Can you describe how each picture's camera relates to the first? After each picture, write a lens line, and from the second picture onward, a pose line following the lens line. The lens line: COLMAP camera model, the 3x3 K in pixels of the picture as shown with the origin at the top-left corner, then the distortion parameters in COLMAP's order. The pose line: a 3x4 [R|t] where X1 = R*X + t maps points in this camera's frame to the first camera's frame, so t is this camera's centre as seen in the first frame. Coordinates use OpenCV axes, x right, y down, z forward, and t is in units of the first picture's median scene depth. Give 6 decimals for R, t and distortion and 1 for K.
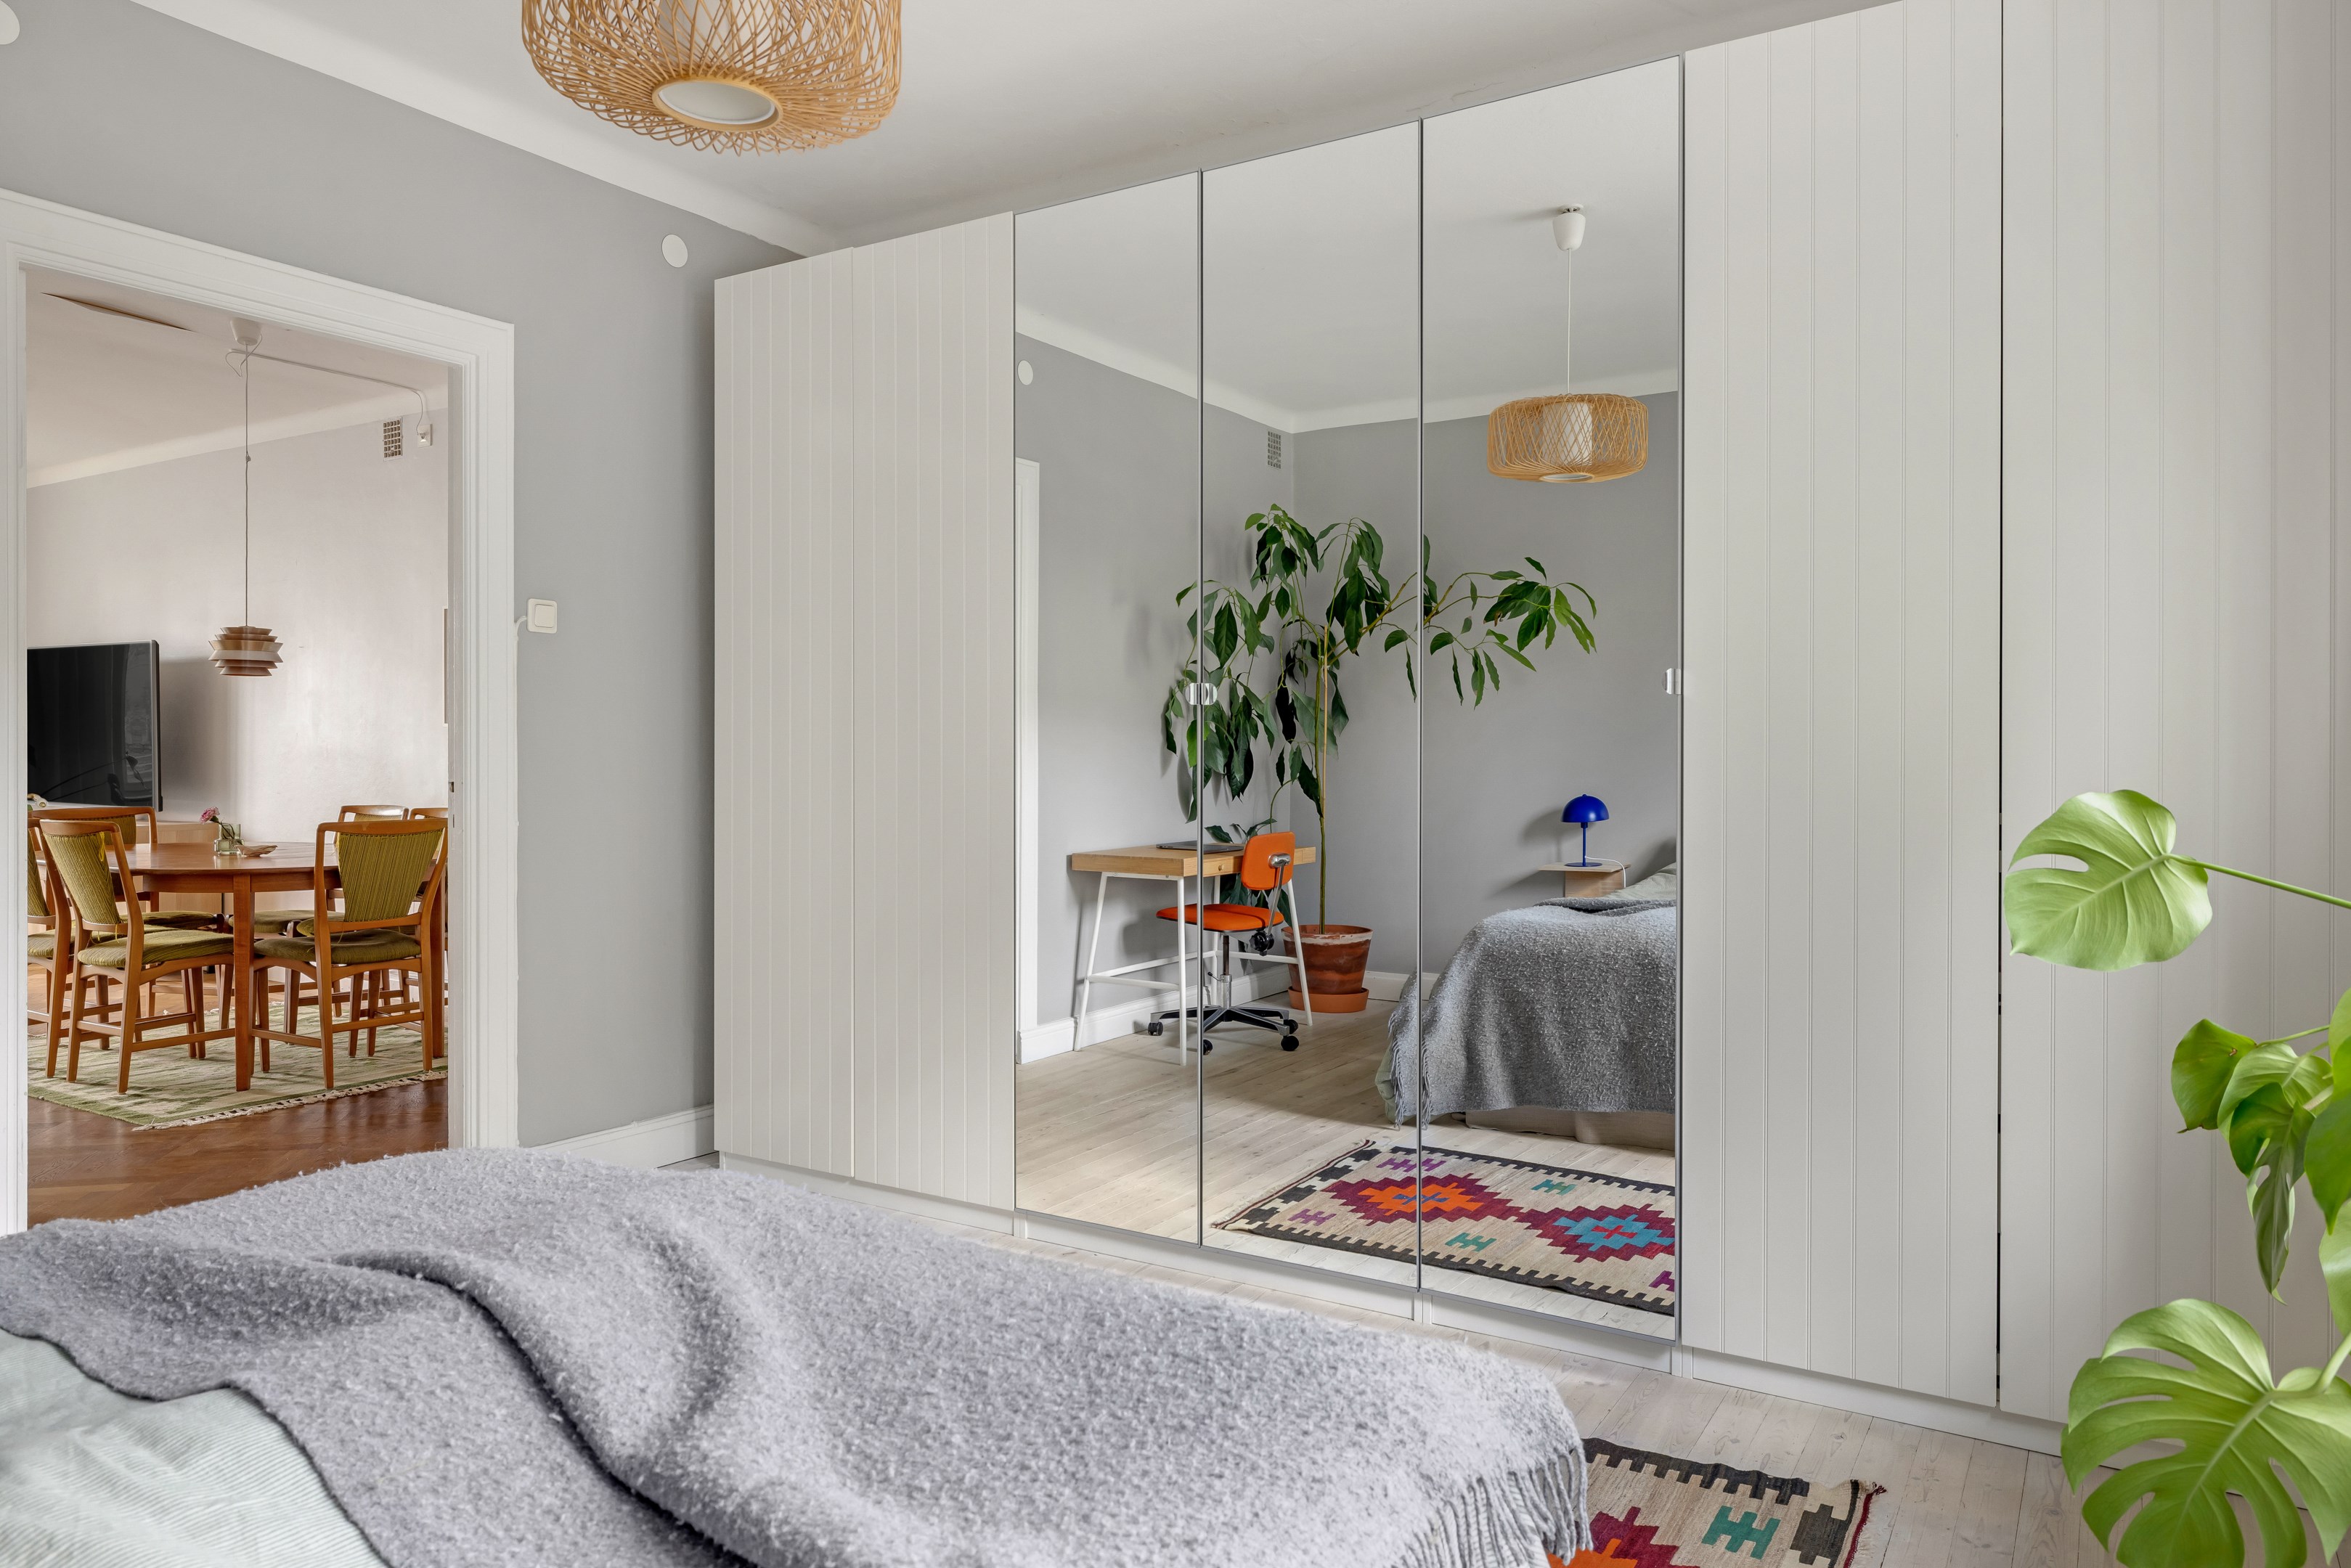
lens RADIAL K [[1574.8, 0, 1181.3], [0, 1574.8, 746.7], [0, 0, 1]] dist [-0.002920, 0.000472]
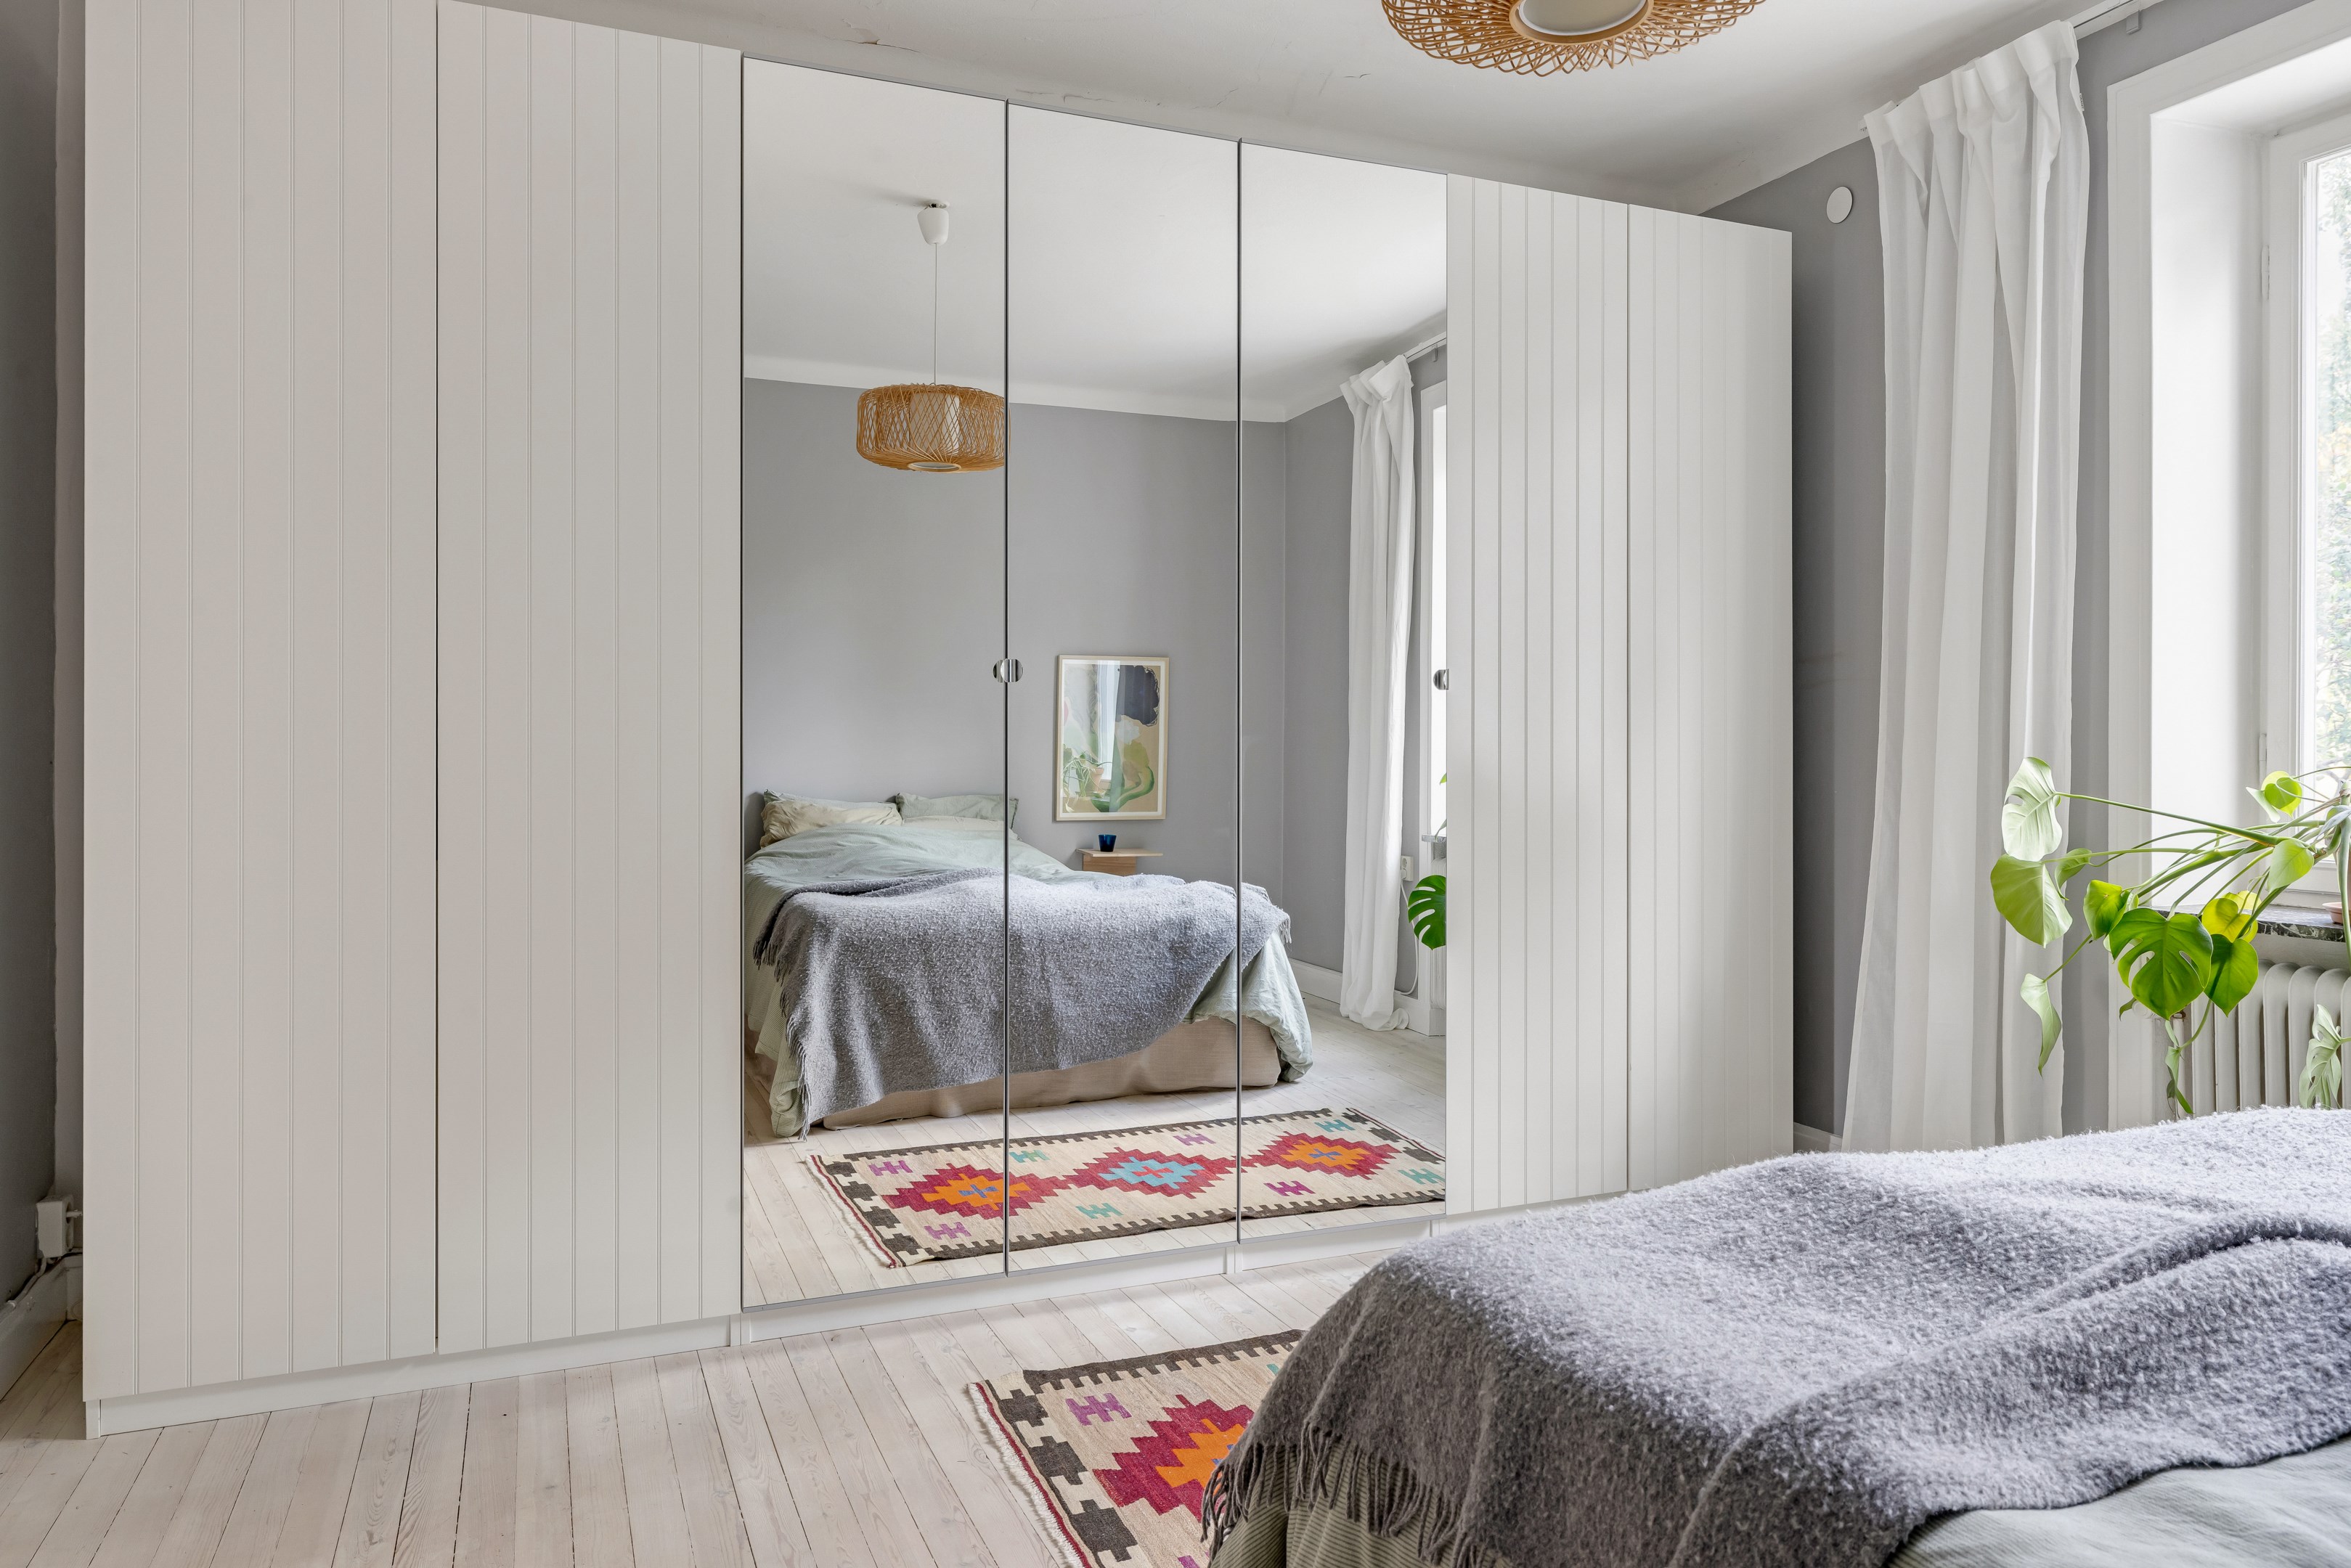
lens RADIAL K [[1540.1, 0, 1175.5], [0, 1540.1, 784.0], [0, 0, 1]] dist [-0.003691, -0.000105]
pose [[0.583414, -0.024048, 0.811819, -0.585458], [-0.005769, 0.999414, 0.033752, -0.003065], [-0.812154, -0.024375, 0.582933, 0.353478]]
